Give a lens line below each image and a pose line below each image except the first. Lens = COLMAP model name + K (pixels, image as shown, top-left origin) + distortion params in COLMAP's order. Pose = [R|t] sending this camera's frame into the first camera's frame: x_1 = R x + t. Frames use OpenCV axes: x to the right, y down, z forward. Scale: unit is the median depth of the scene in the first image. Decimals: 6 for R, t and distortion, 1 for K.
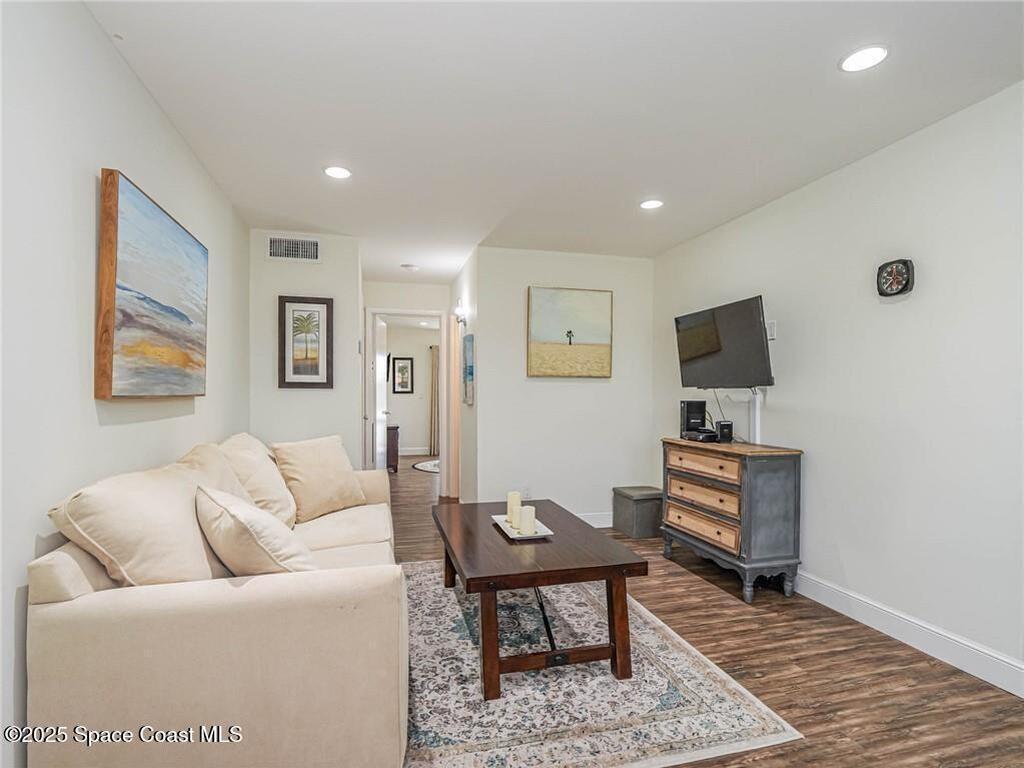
lens RADIAL K [[520.3, 0, 515.0], [0, 520.3, 399.8], [0, 0, 1]] dist [-0.004643, -0.000847]
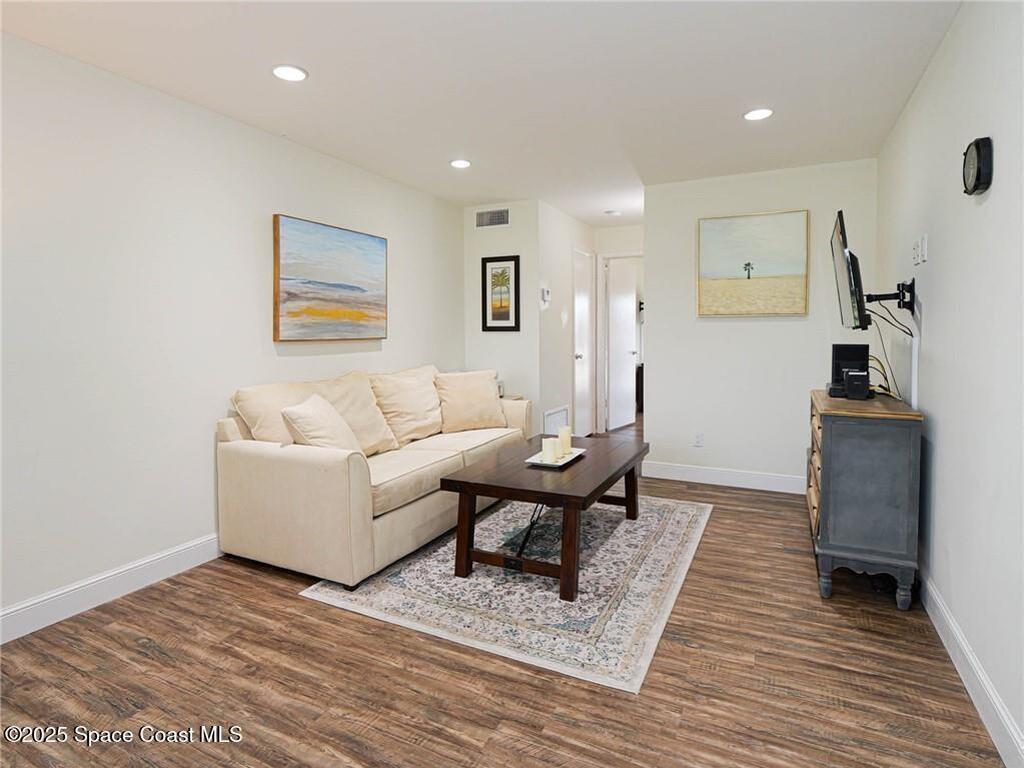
lens RADIAL K [[549.6, 0, 510.8], [0, 549.6, 358.3], [0, 0, 1]] dist [0.000197, 0.000266]
pose [[0.751692, 0.024750, -0.659050, 0.785805], [-0.000287, 0.999308, 0.037201, -0.011142], [0.659514, -0.027774, 0.751179, 0.065829]]
